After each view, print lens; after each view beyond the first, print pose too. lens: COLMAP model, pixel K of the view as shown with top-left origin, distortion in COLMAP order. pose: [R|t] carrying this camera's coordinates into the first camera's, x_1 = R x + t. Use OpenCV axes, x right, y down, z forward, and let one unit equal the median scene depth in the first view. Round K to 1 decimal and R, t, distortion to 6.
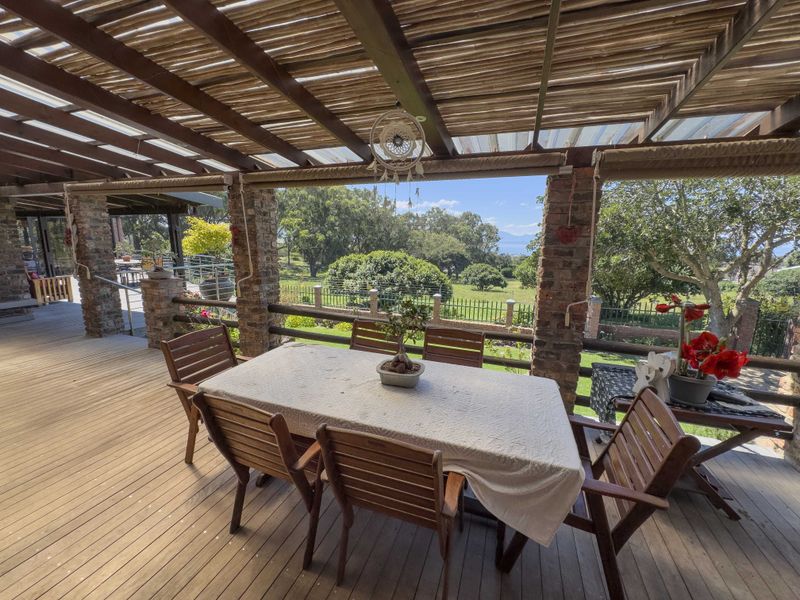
lens RADIAL K [[319.5, 0, 400.6], [0, 319.5, 301.4], [0, 0, 1]] dist [0.000896, 0.000248]
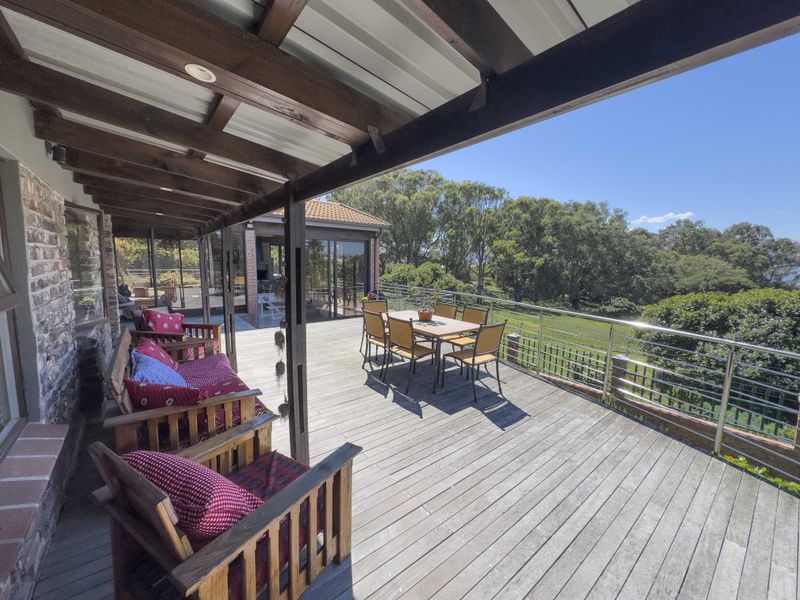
lens RADIAL K [[319.5, 0, 401.8], [0, 319.5, 300.8], [0, 0, 1]] dist [0.000896, 0.000248]
pose [[0.855203, 0.057938, -0.515045, -0.070024], [-0.096098, 0.994227, -0.047723, -0.016317], [0.509306, 0.090308, 0.855834, 0.074007]]
